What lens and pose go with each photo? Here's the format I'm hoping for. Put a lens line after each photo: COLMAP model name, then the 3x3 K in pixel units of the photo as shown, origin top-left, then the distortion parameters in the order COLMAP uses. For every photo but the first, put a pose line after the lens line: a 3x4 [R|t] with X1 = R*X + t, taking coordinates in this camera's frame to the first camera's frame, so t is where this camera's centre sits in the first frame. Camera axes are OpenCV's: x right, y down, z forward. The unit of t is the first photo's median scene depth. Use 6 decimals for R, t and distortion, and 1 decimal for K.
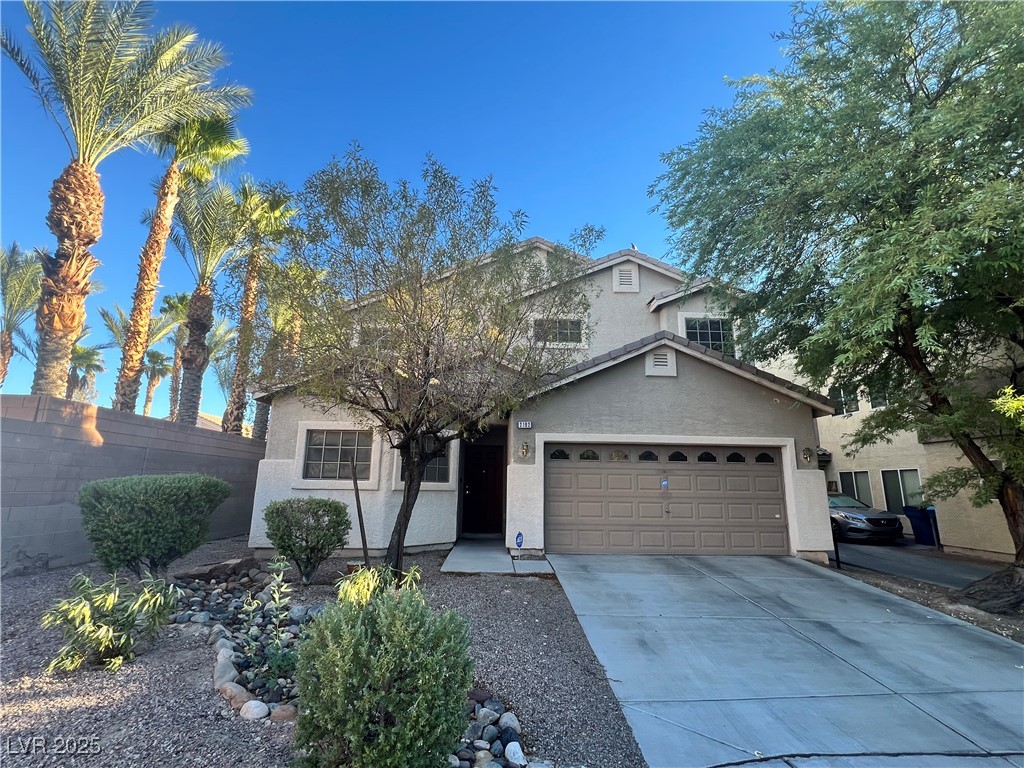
lens RADIAL K [[462.9, 0, 511.0], [0, 462.9, 385.3], [0, 0, 1]] dist [-0.001555, -0.000061]
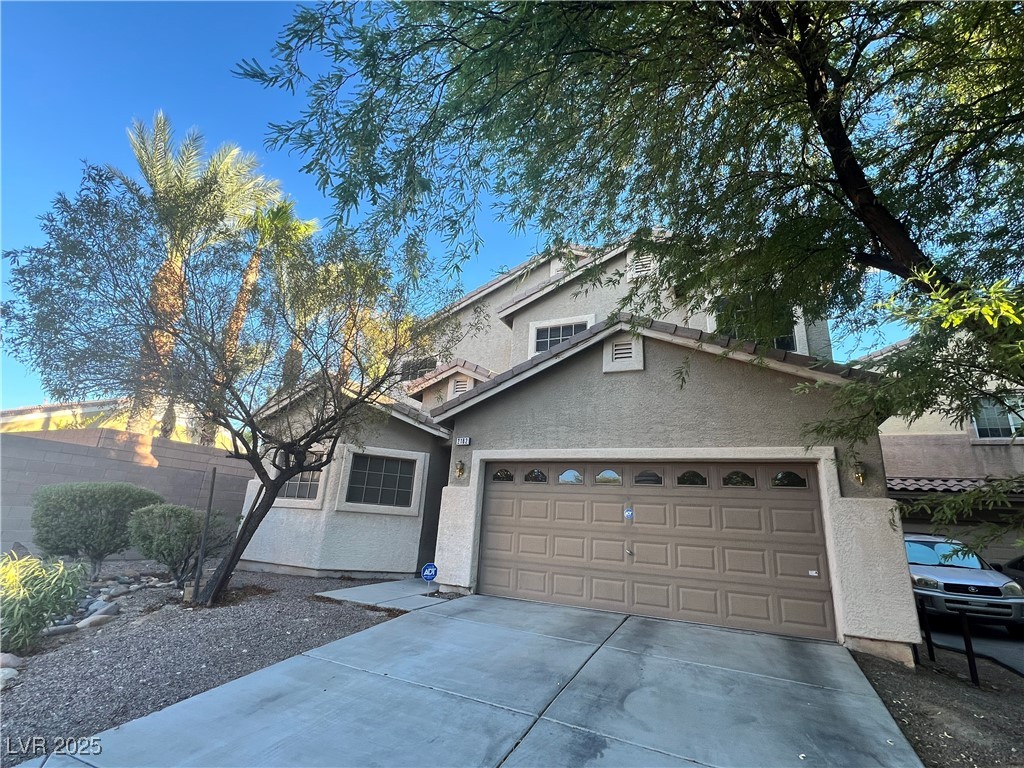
lens RADIAL K [[462.9, 0, 511.6], [0, 462.9, 383.0], [0, 0, 1]] dist [-0.001555, -0.000061]
pose [[0.890576, -0.095481, -0.444699, 0.516785], [0.047279, 0.991854, -0.118278, 0.083832], [0.452370, 0.084311, 0.887836, 0.244941]]
